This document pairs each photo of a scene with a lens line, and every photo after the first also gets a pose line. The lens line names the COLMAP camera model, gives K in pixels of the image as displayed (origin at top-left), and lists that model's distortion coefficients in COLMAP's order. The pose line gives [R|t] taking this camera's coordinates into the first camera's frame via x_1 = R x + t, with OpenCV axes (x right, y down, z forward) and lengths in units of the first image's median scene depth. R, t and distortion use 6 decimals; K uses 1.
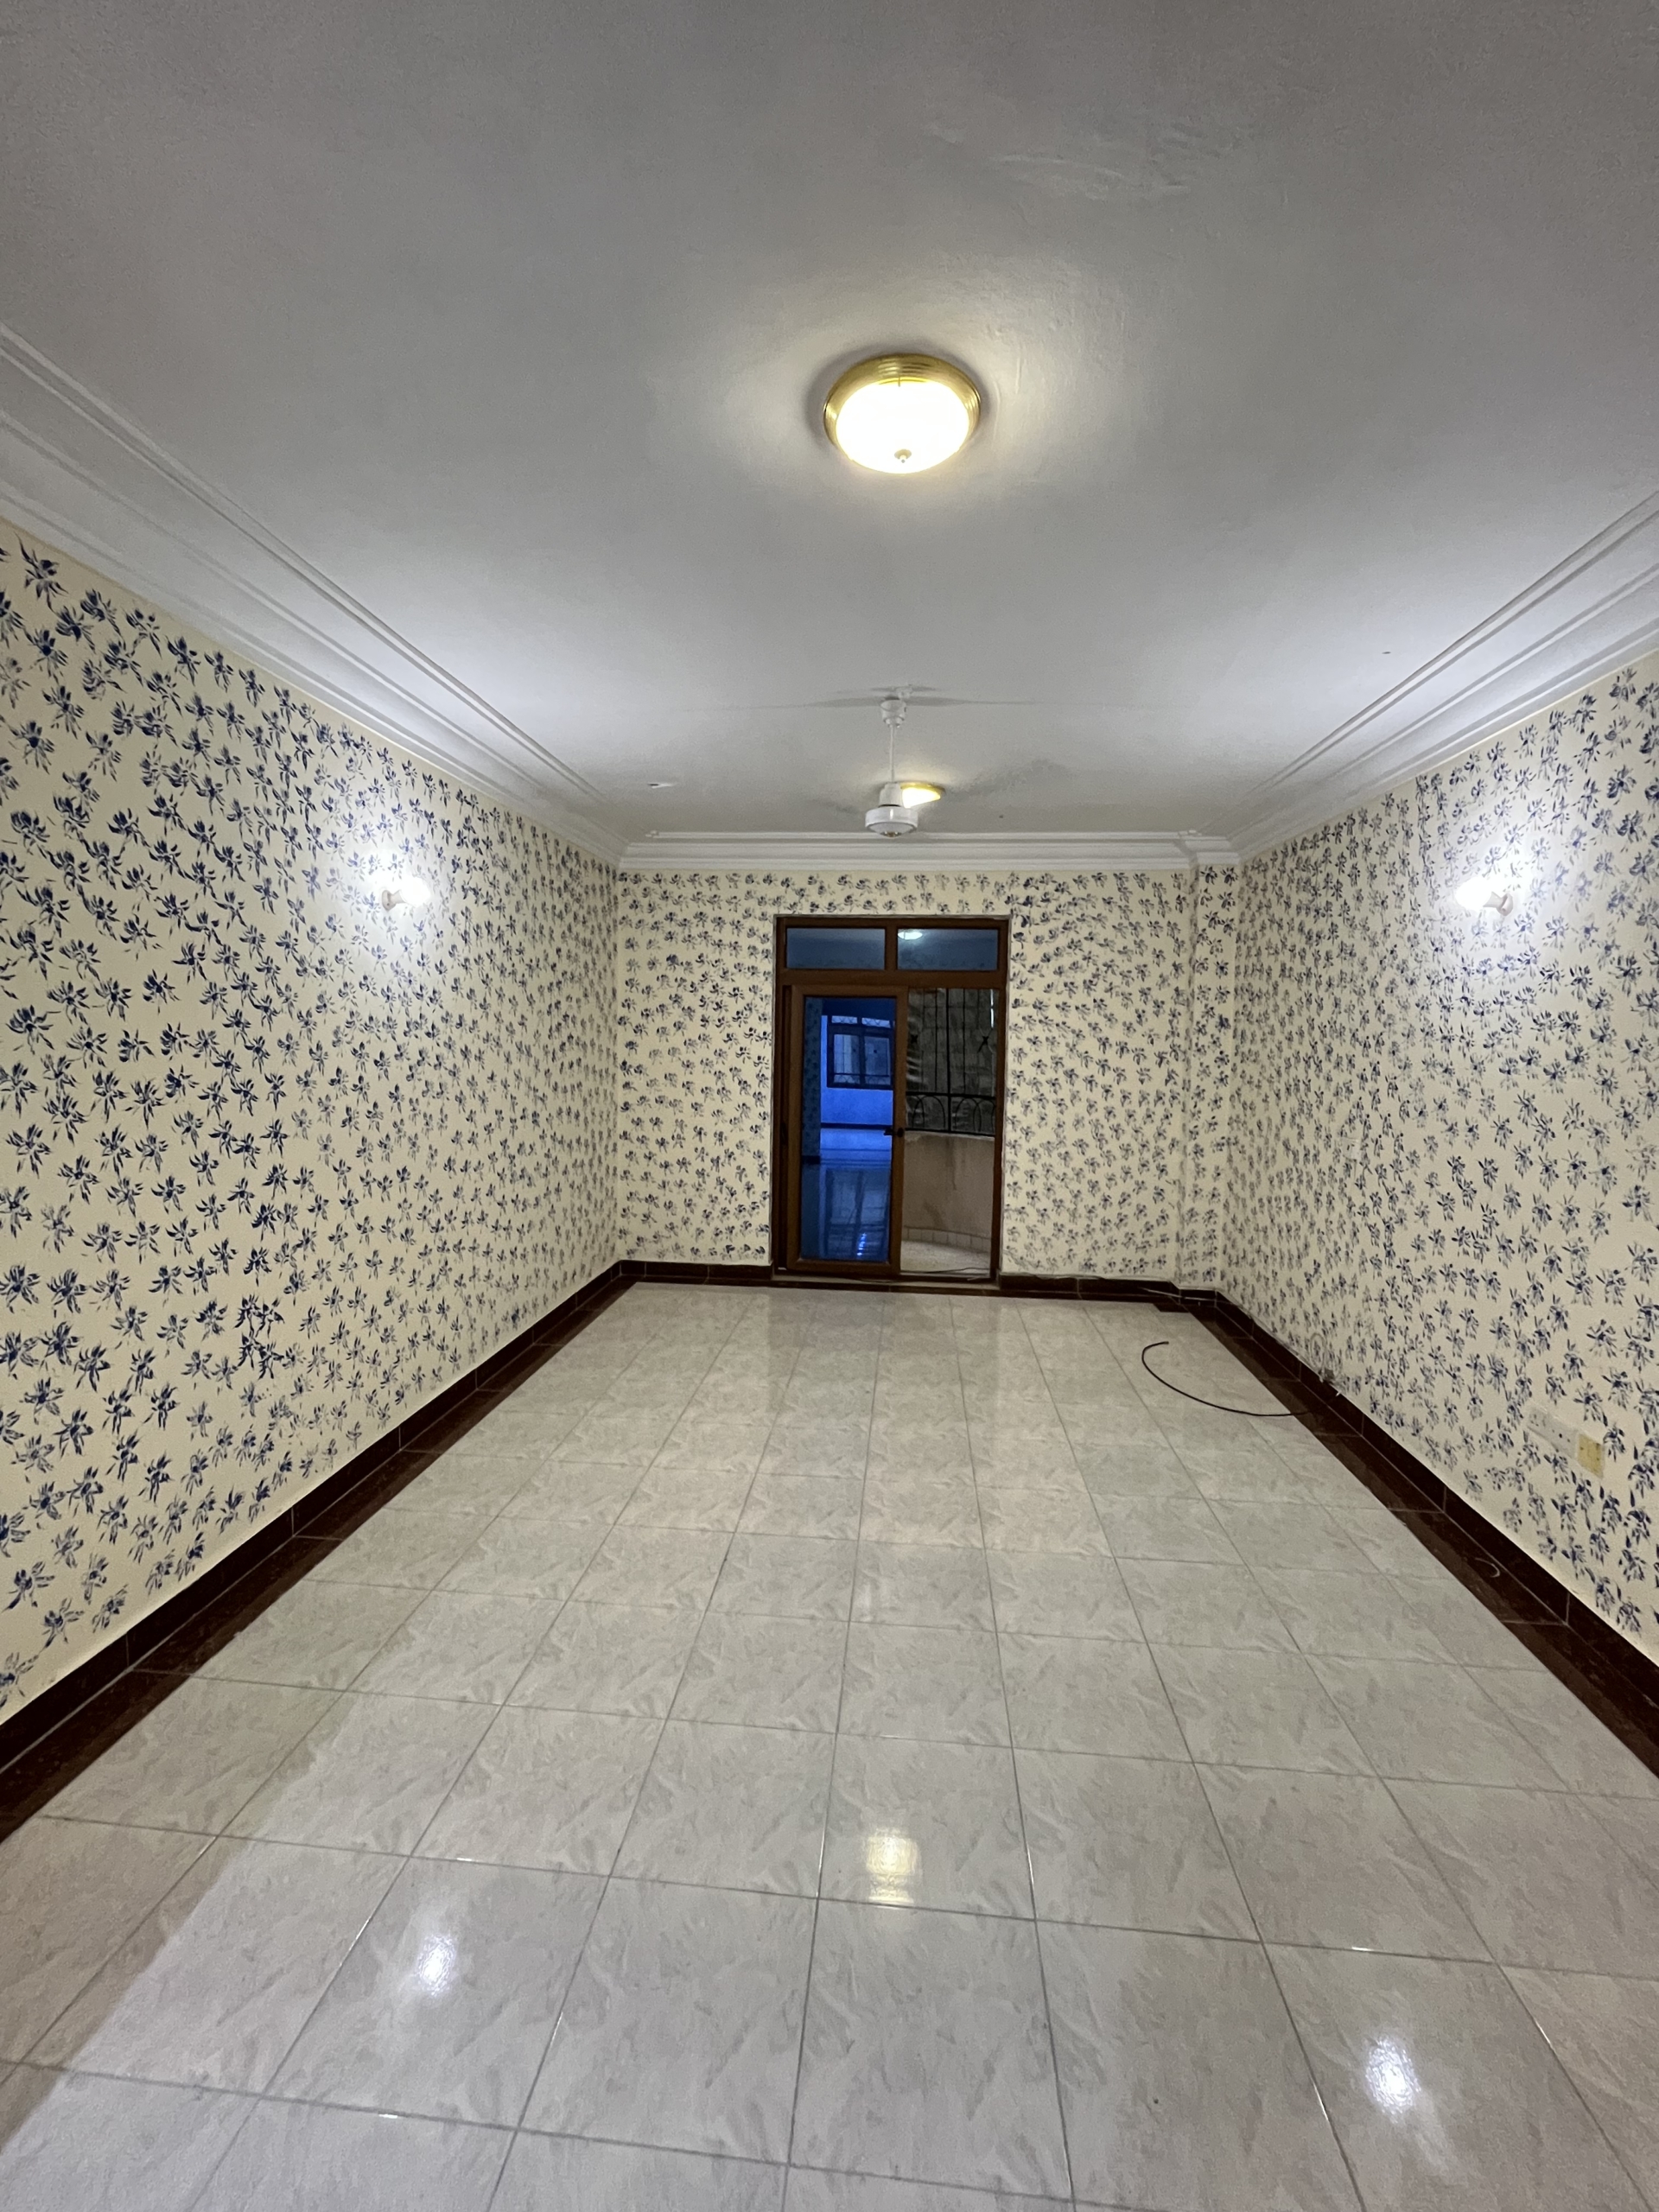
lens RADIAL K [[894.7, 0, 833.4], [0, 894.7, 1101.1], [0, 0, 1]] dist [-0.000966, -0.000323]
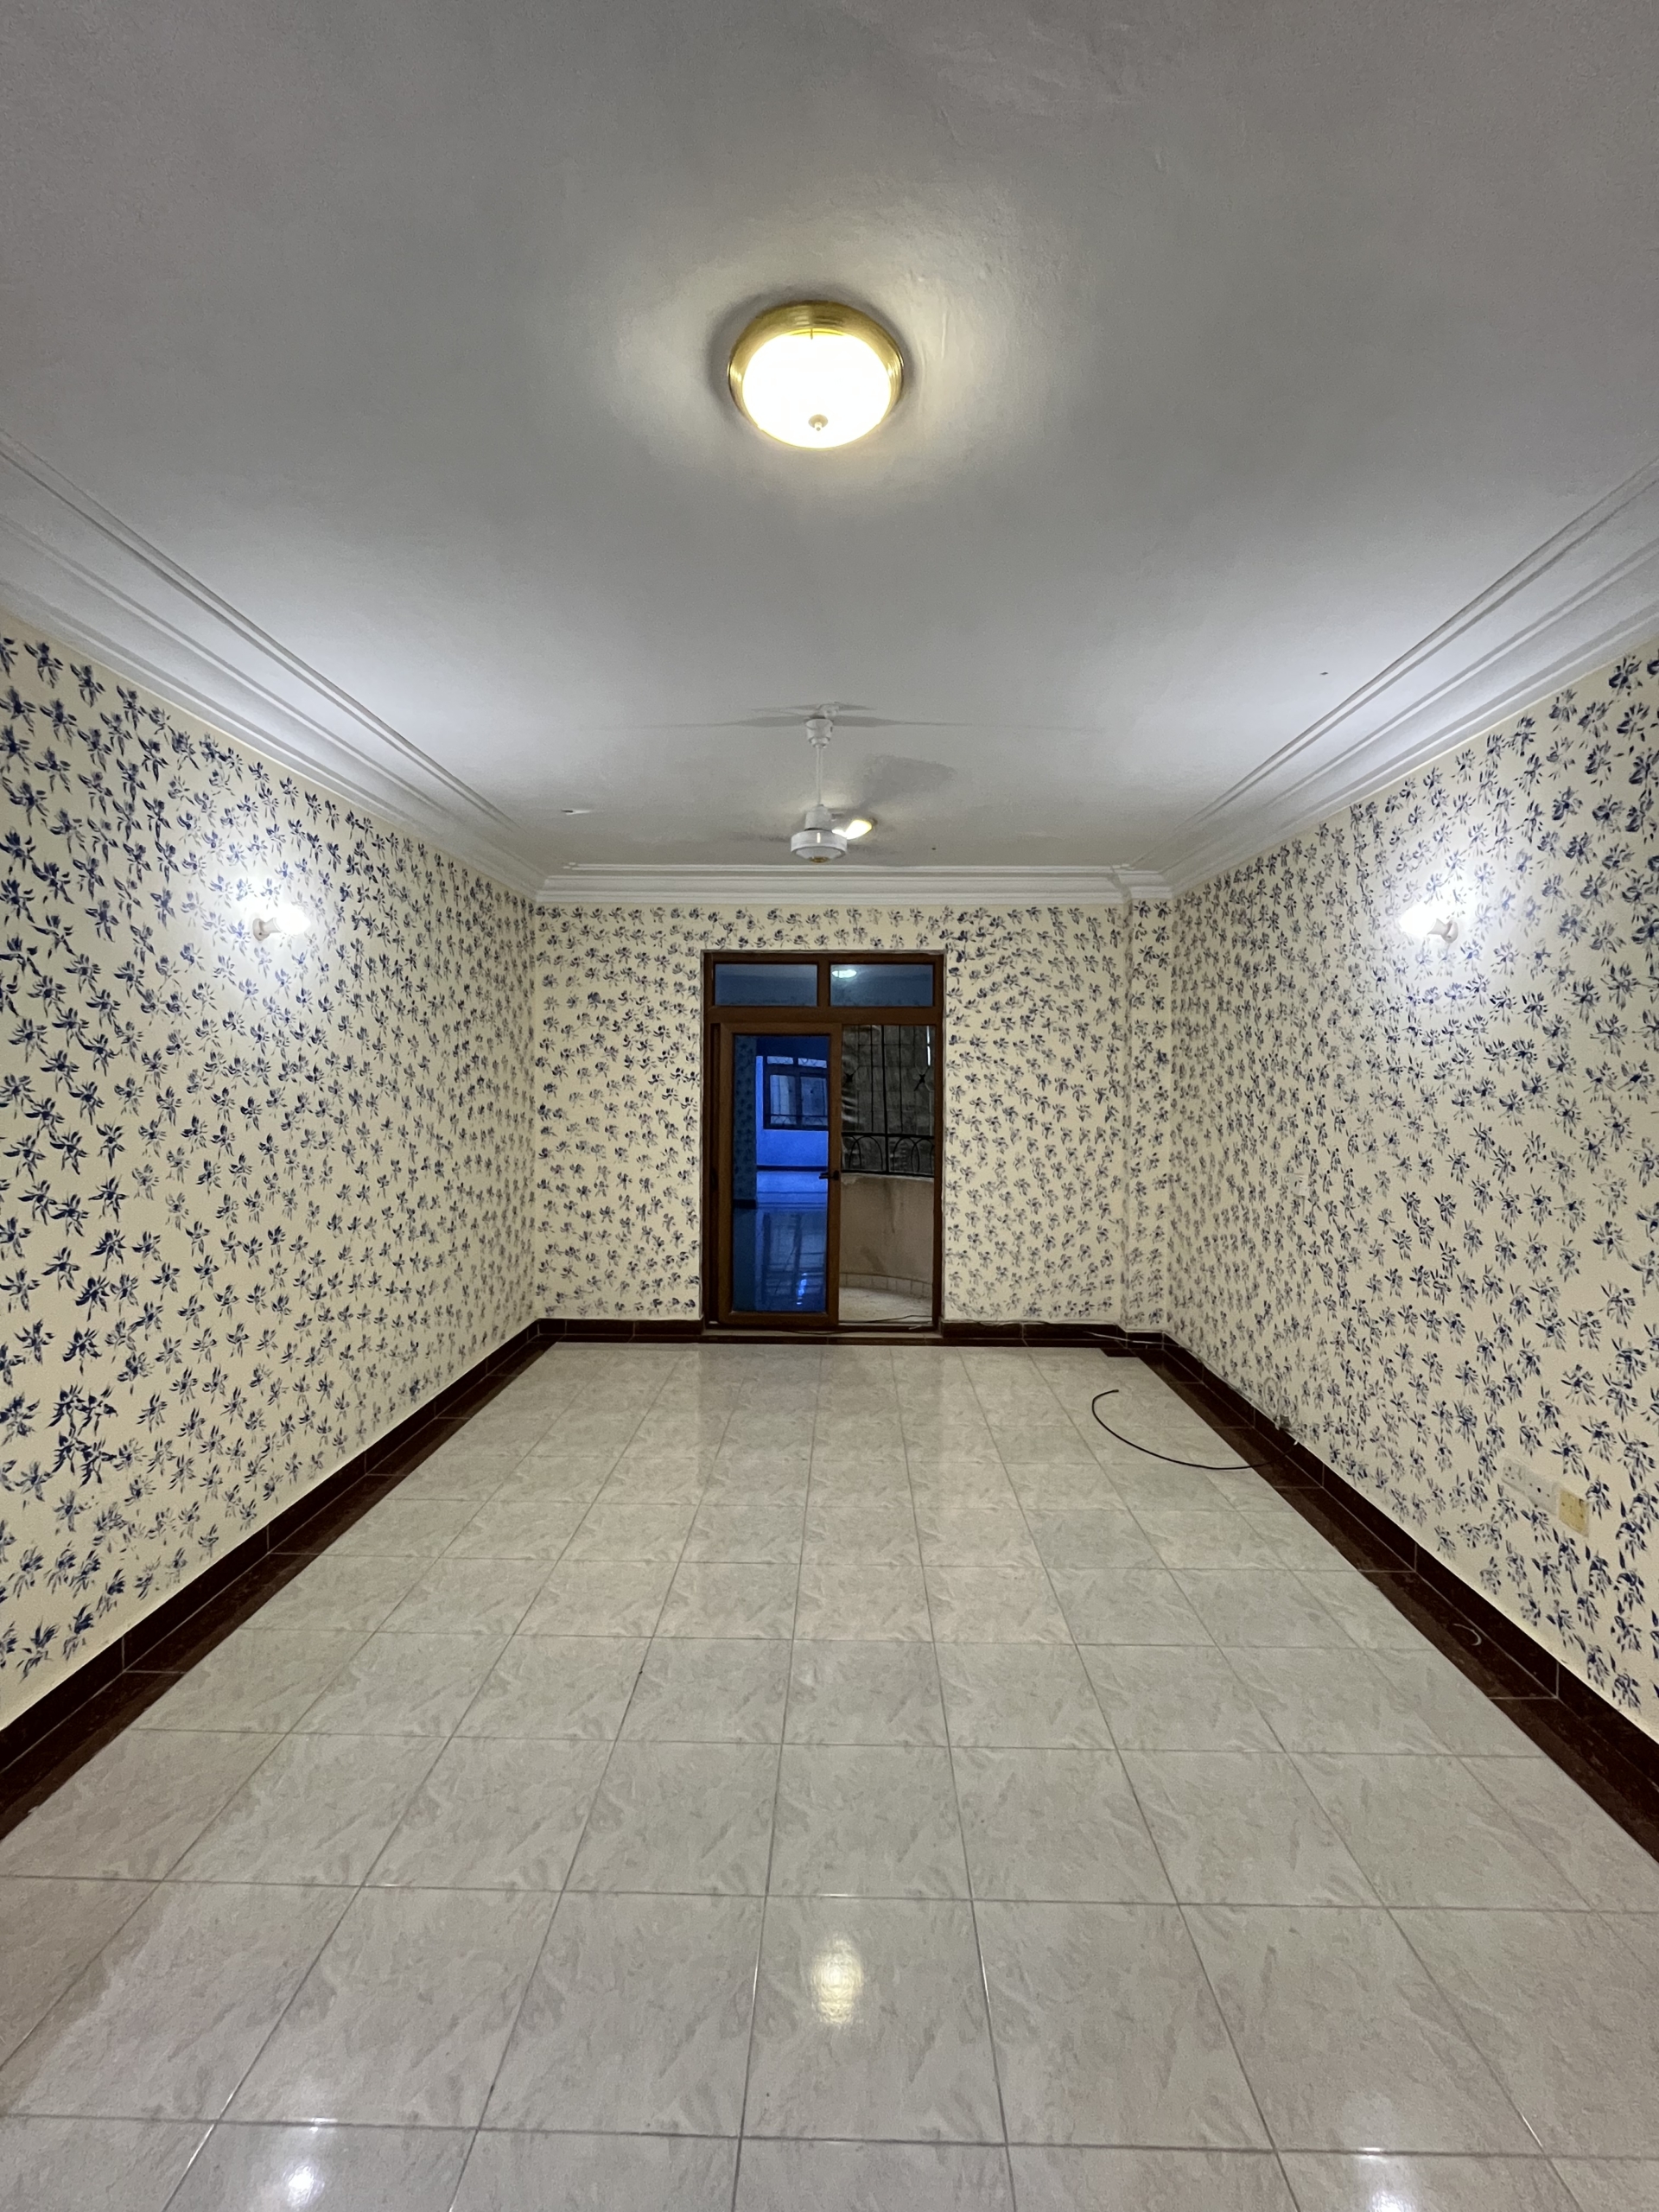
lens RADIAL K [[894.7, 0, 832.3], [0, 894.7, 1099.4], [0, 0, 1]] dist [-0.000966, -0.000323]
pose [[0.997626, -0.013002, 0.067623, 0.014653], [0.016191, 0.998772, -0.046830, -0.003414], [-0.066931, 0.047814, 0.996611, 0.092651]]
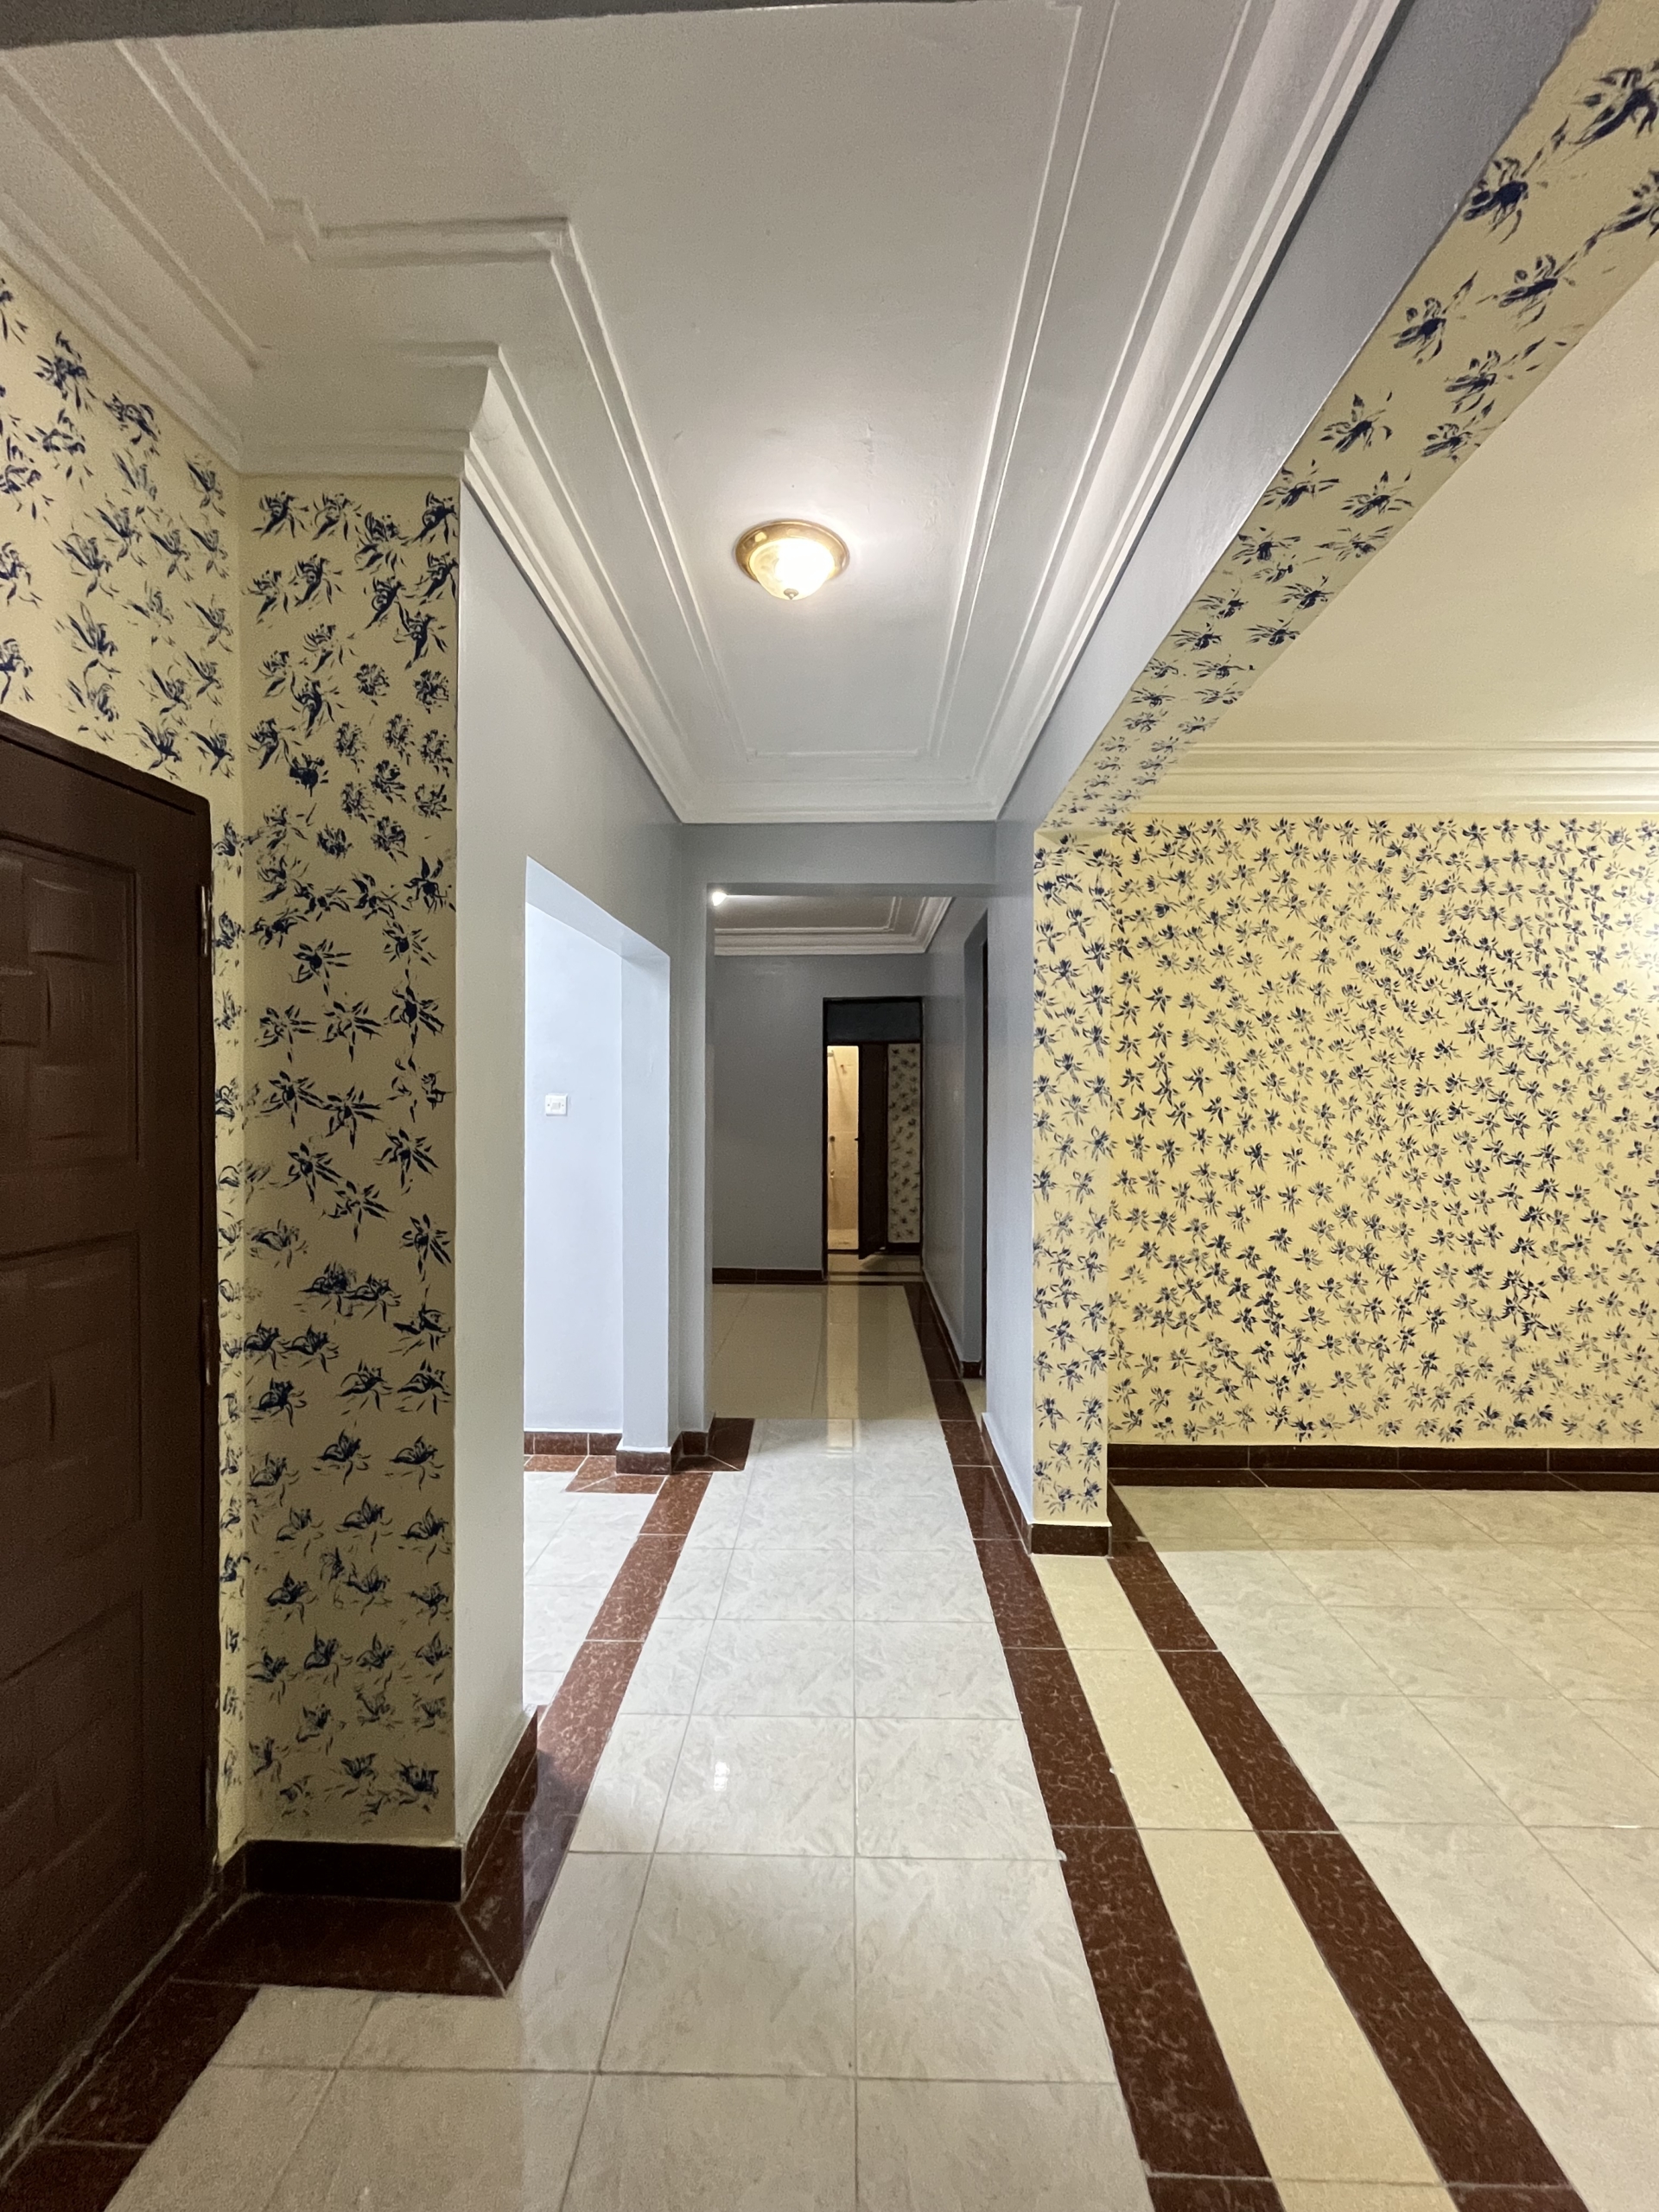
lens RADIAL K [[894.7, 0, 838.2], [0, 894.7, 1093.3], [0, 0, 1]] dist [-0.000966, -0.000323]
pose [[0.079534, -0.010891, -0.996773, 0.627277], [-0.072953, 0.997195, -0.016716, 0.045895], [0.994159, 0.074047, 0.078517, -0.155167]]
